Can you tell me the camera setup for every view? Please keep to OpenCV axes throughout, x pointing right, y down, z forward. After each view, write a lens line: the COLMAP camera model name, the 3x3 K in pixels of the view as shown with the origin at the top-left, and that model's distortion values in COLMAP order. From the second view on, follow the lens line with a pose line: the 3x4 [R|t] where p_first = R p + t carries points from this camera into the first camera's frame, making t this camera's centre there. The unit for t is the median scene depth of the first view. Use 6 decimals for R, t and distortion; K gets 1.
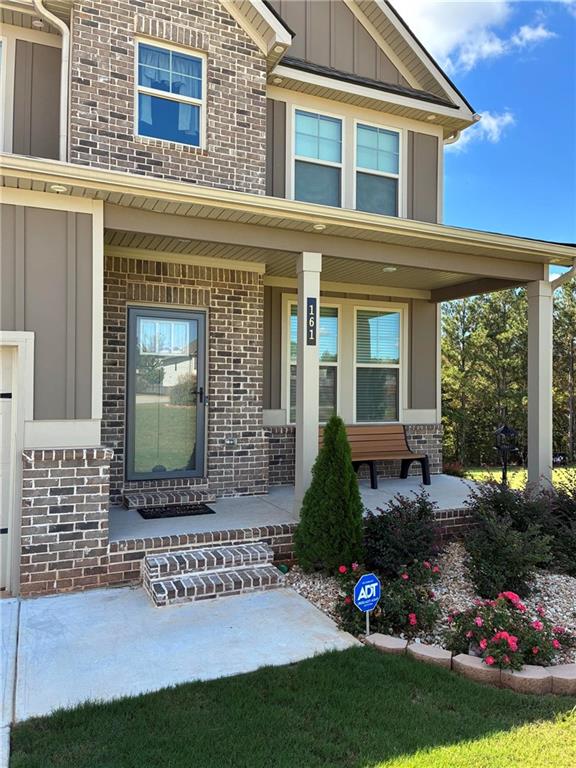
lens RADIAL K [[585.5, 0, 283.5], [0, 585.5, 384.8], [0, 0, 1]] dist [0.053059, -0.060780]
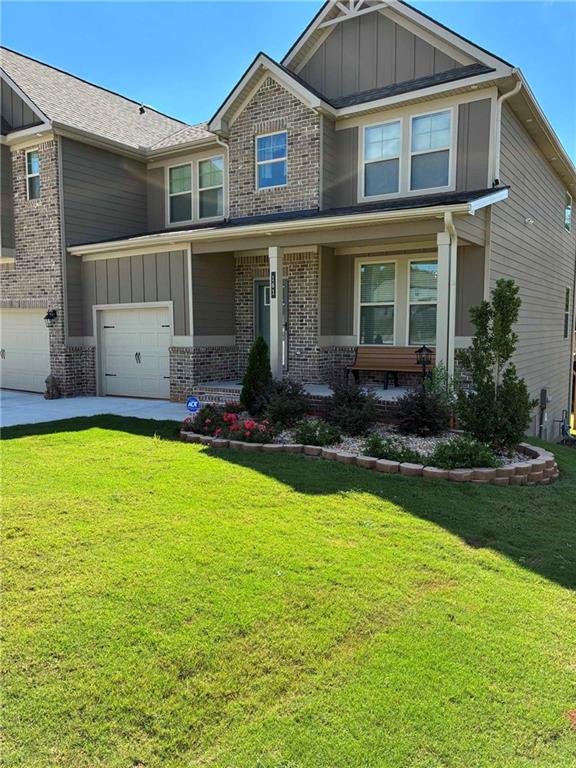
lens RADIAL K [[590.3, 0, 293.7], [0, 590.3, 384.1], [0, 0, 1]] dist [0.052476, -0.063154]
pose [[0.542863, 0.068307, -0.837039, 1.407210], [0.015970, 0.995667, 0.091609, 0.028702], [0.839669, -0.063099, 0.539420, 0.024524]]
